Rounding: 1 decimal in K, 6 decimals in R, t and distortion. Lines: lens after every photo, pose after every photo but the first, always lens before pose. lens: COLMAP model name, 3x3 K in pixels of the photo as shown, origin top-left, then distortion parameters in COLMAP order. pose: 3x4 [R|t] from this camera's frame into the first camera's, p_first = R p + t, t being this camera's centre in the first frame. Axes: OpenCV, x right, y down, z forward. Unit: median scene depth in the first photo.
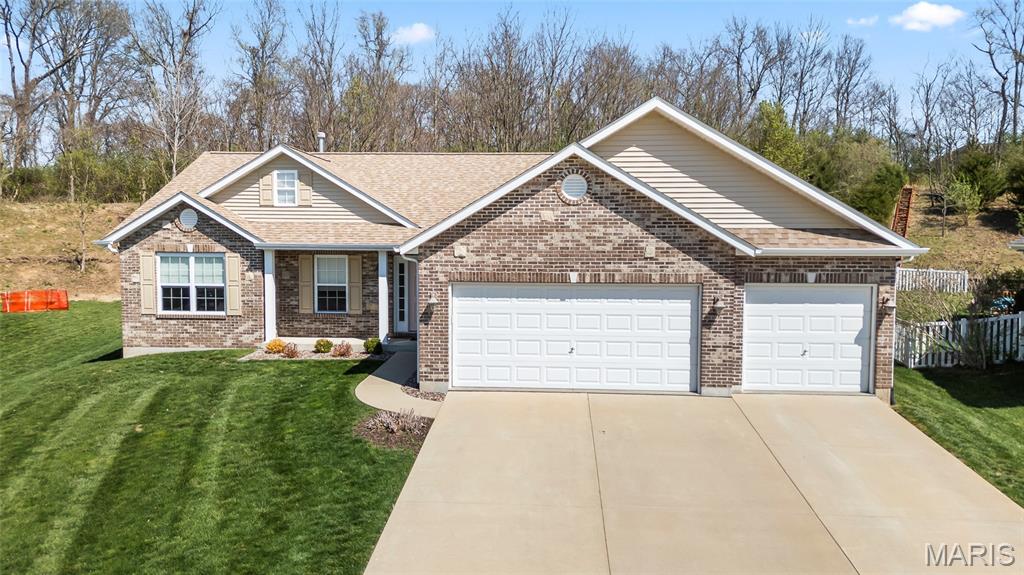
lens RADIAL K [[728.8, 0, 512.0], [0, 728.8, 287.5], [0, 0, 1]] dist [0.056529, -0.043144]
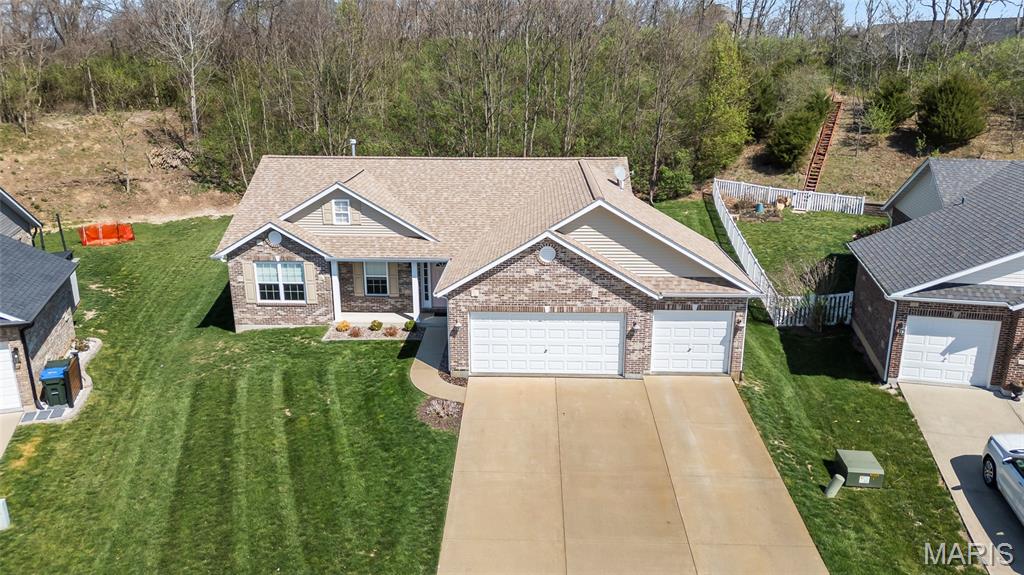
lens RADIAL K [[713.3, 0, 509.5], [0, 713.3, 274.2], [0, 0, 1]] dist [0.080283, -0.093462]
pose [[0.999502, -0.015413, 0.027530, -0.031121], [0.009044, 0.975901, 0.218025, -0.346338], [-0.030227, -0.217668, 0.975555, -0.401496]]
